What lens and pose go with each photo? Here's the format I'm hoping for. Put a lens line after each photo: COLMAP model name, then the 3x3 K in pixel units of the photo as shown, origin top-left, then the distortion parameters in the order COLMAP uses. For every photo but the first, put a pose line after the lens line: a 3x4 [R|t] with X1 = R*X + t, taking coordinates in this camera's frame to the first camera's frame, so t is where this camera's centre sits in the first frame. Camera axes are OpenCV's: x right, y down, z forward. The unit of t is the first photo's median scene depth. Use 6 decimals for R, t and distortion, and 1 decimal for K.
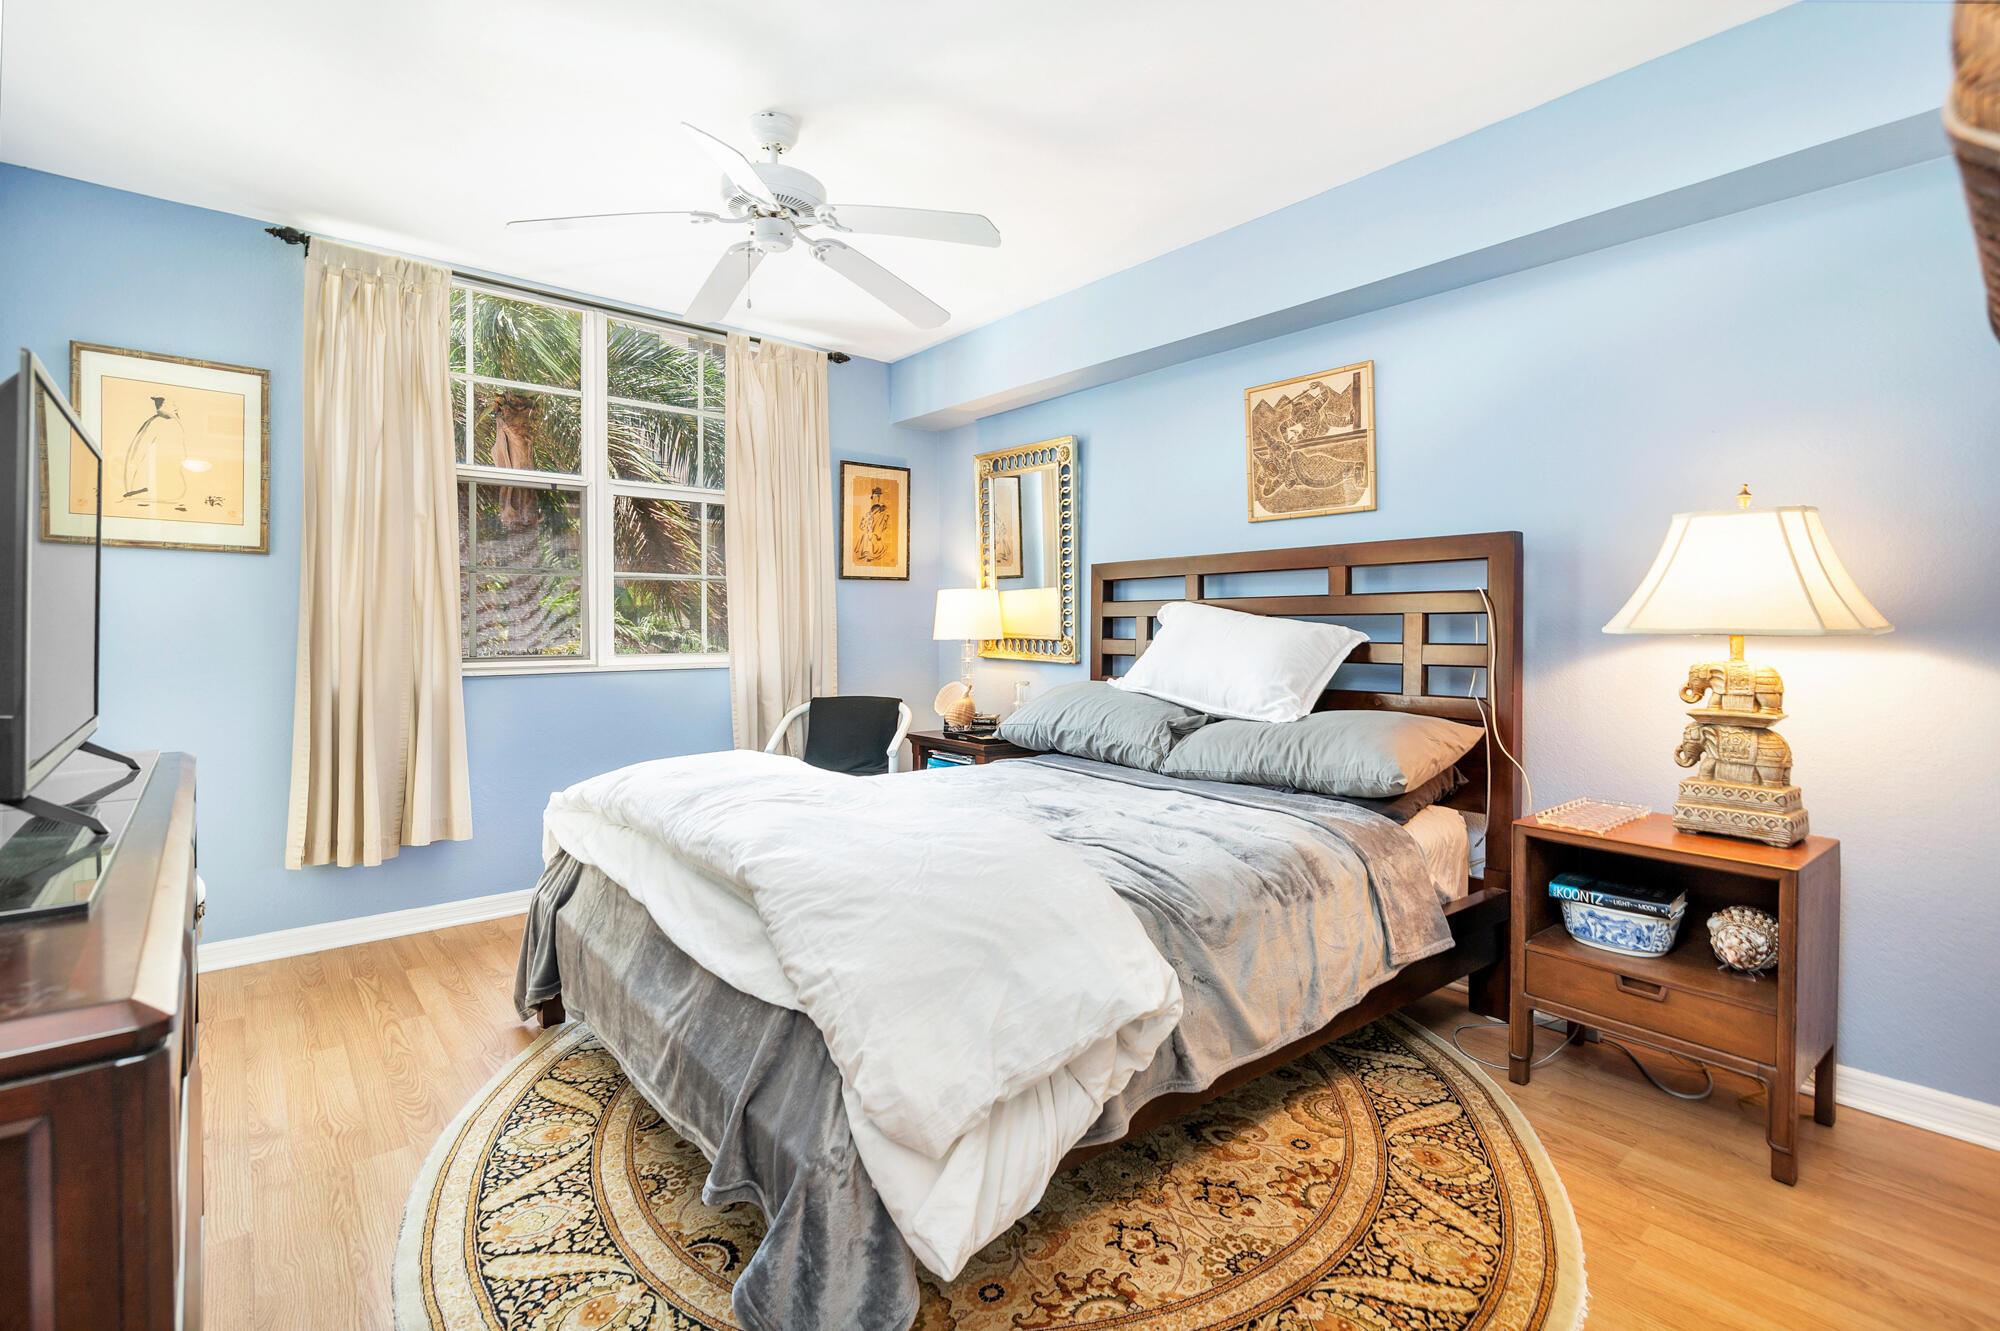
lens RADIAL K [[917.4, 0, 999.1], [0, 917.4, 651.9], [0, 0, 1]] dist [0.001912, 0.000541]
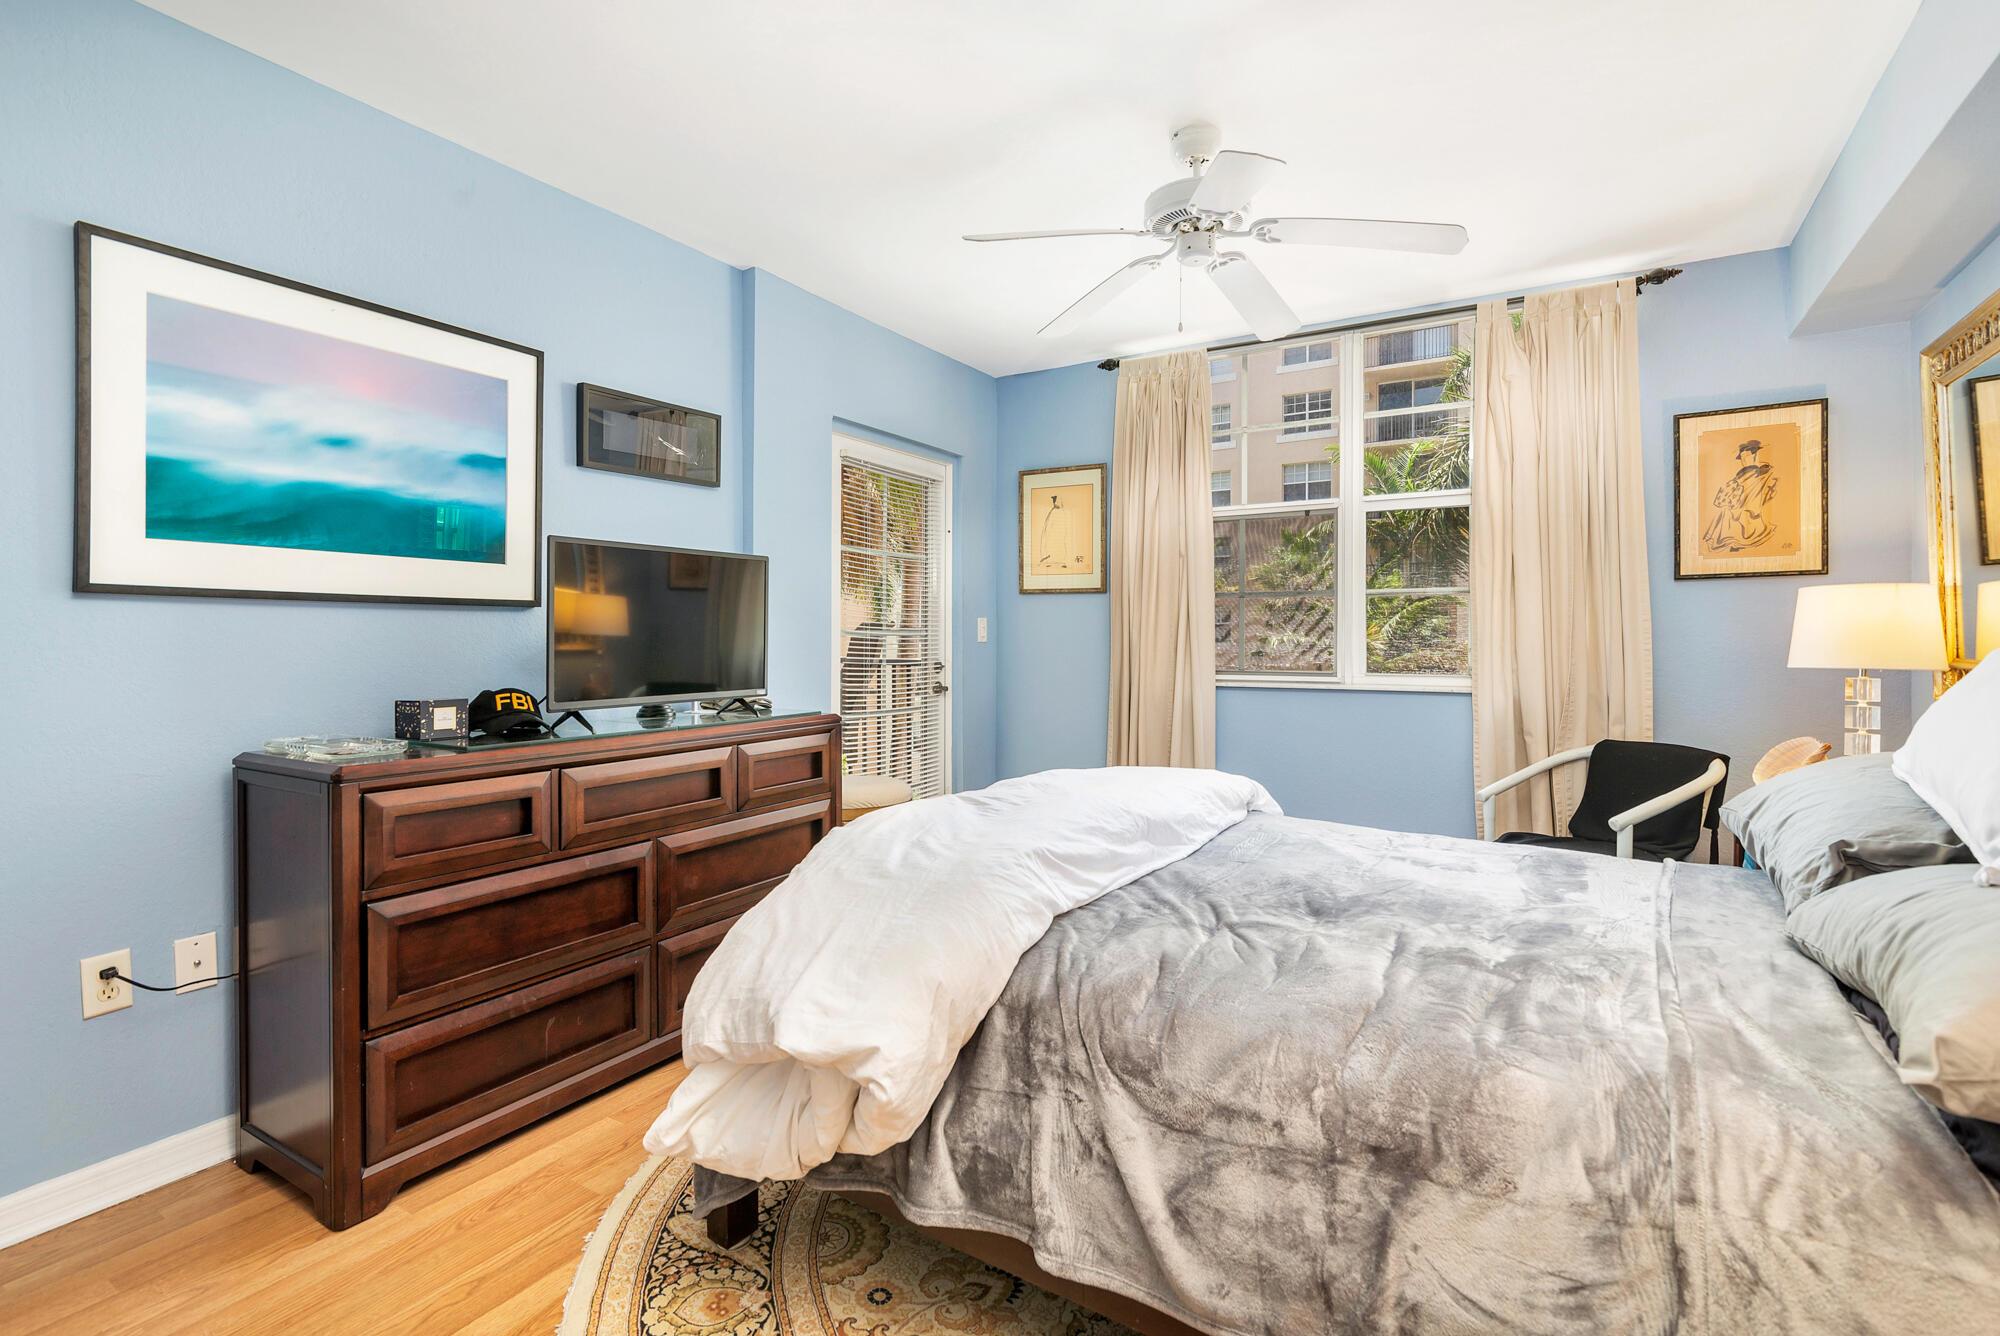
lens RADIAL K [[917.4, 0, 999.1], [0, 917.4, 654.4], [0, 0, 1]] dist [0.001912, 0.000541]
pose [[0.325703, 0.012789, -0.945386, 0.356102], [-0.029871, 0.999549, 0.003230, -0.008375], [0.945000, 0.027188, 0.325938, 0.284007]]
